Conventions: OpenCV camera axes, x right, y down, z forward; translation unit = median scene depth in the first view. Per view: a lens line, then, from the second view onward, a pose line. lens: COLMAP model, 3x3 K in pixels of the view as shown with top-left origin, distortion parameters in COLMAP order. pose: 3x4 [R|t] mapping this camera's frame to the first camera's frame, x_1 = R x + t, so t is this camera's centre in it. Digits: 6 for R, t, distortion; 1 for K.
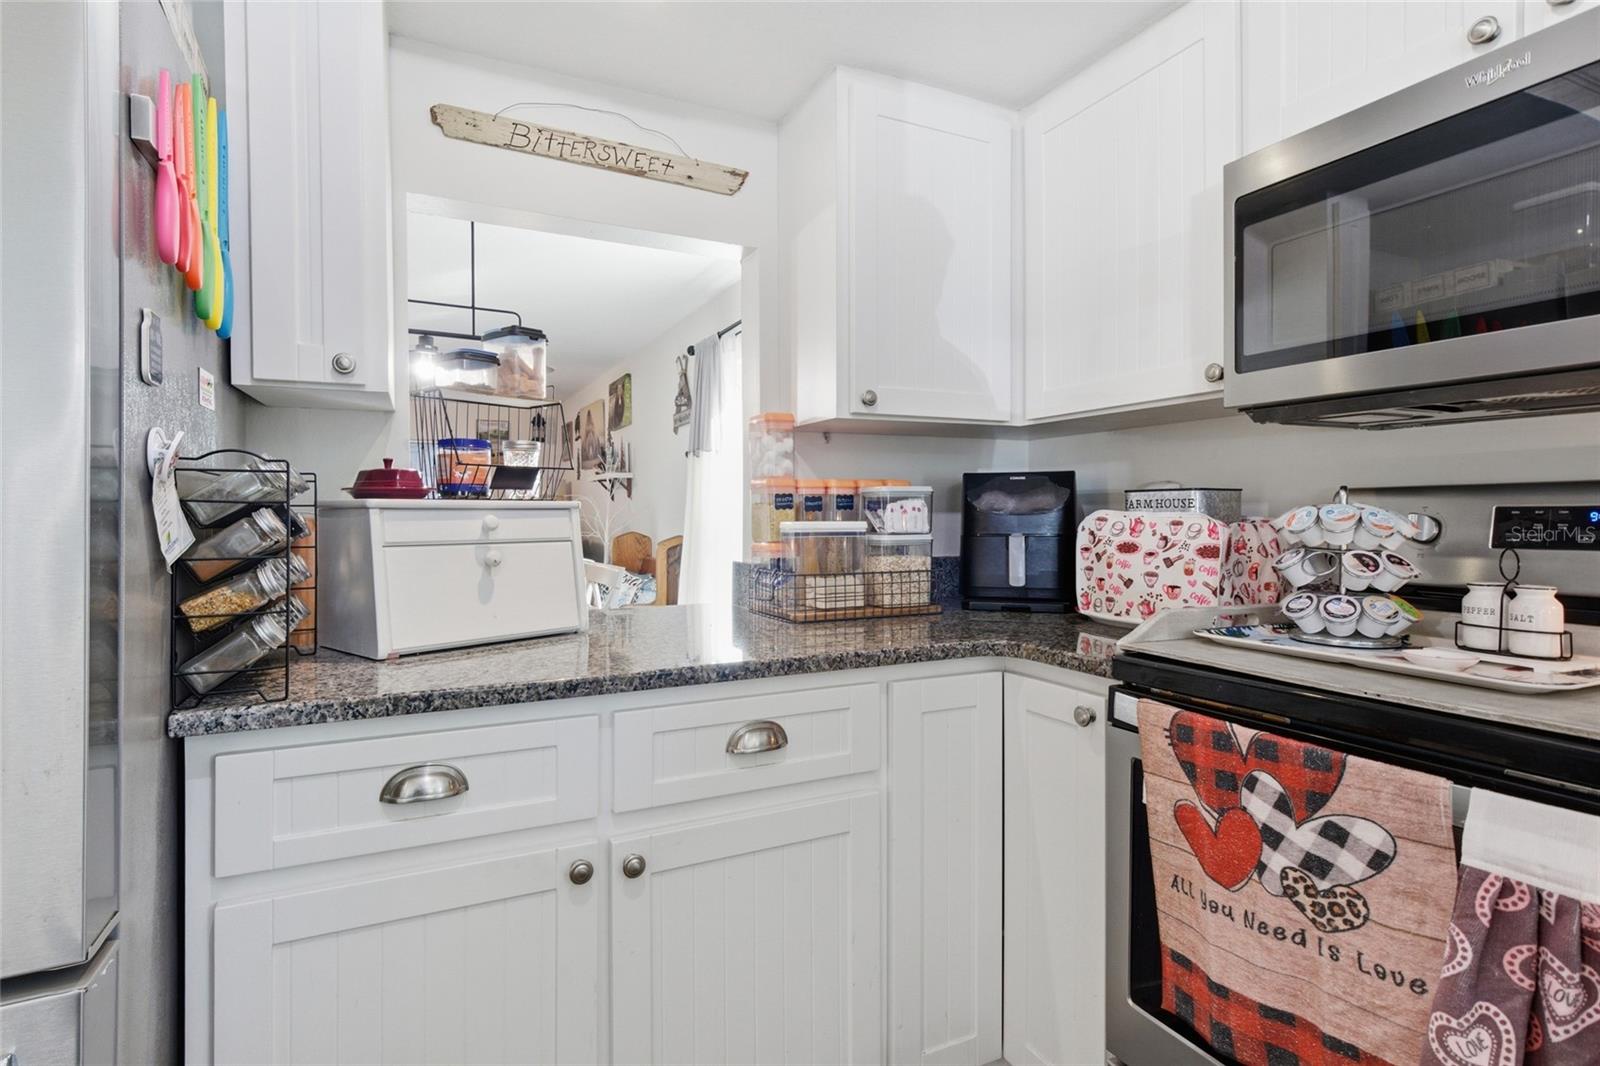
lens RADIAL K [[799.3, 0, 792.0], [0, 799.3, 527.7], [0, 0, 1]] dist [0.033570, -0.017066]
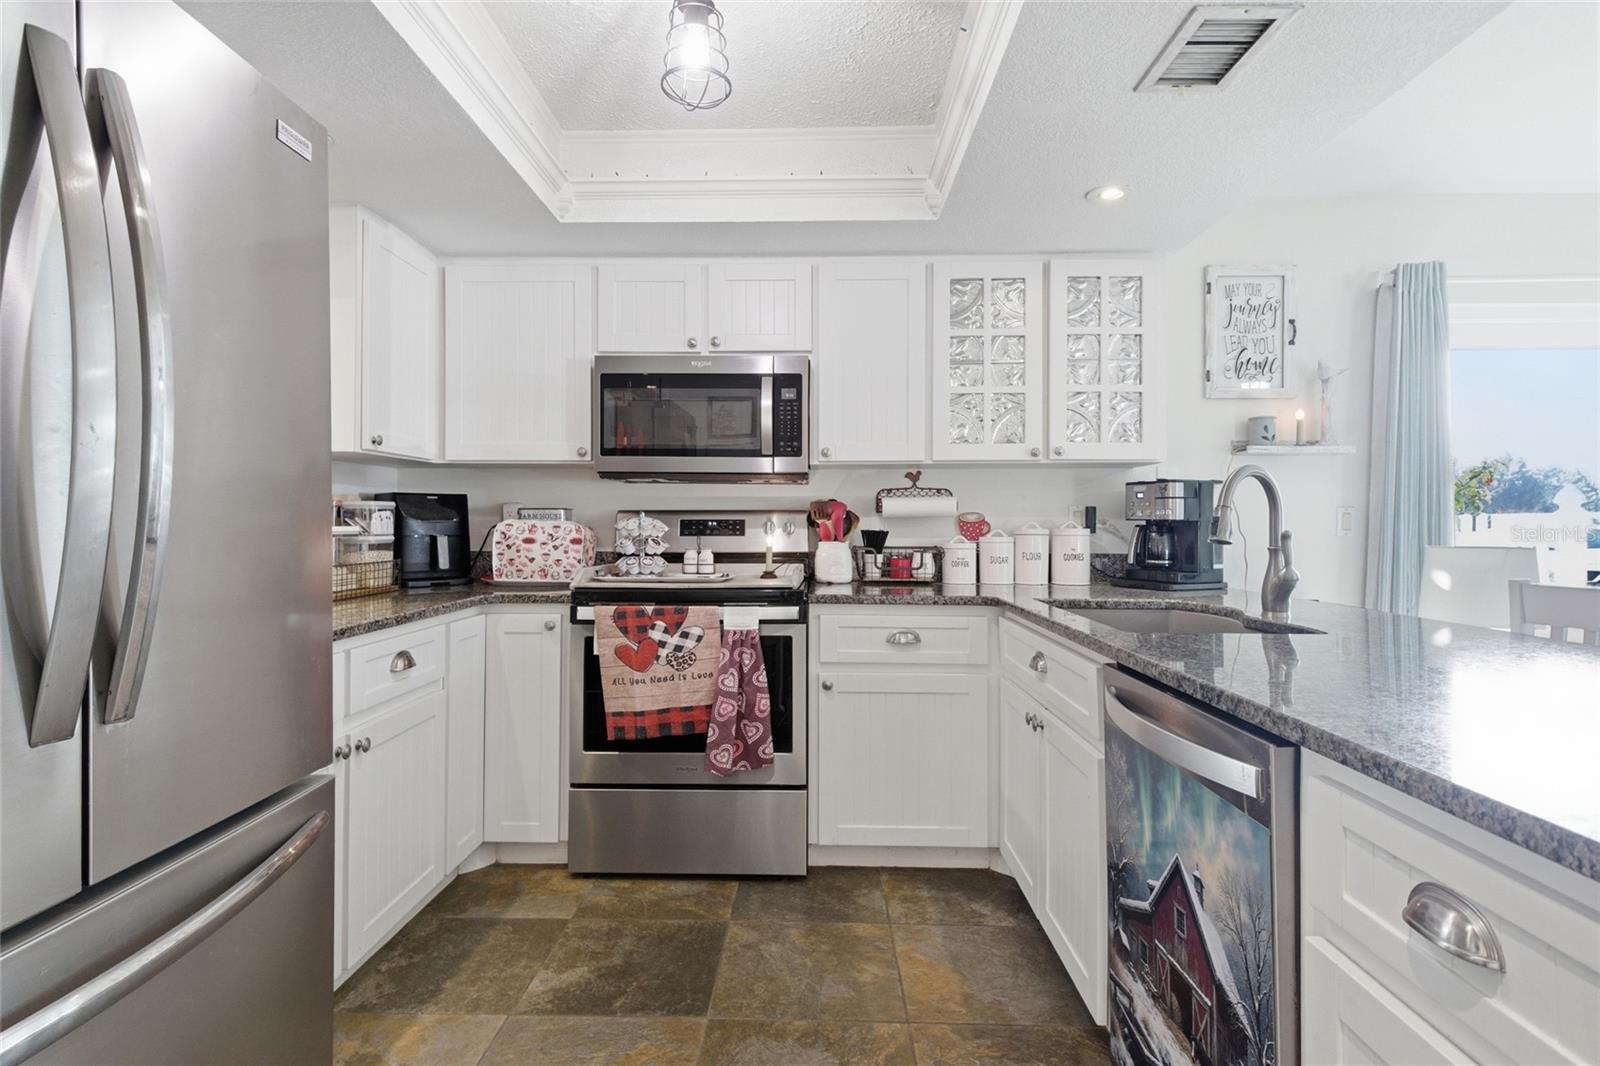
lens RADIAL K [[799.3, 0, 792.0], [0, 799.3, 527.7], [0, 0, 1]] dist [0.033570, -0.017066]
pose [[0.467565, -0.002135, 0.883956, -1.161892], [0.011652, 0.999925, -0.003748, 0.012408], [-0.883882, 0.012053, 0.467555, -0.460825]]
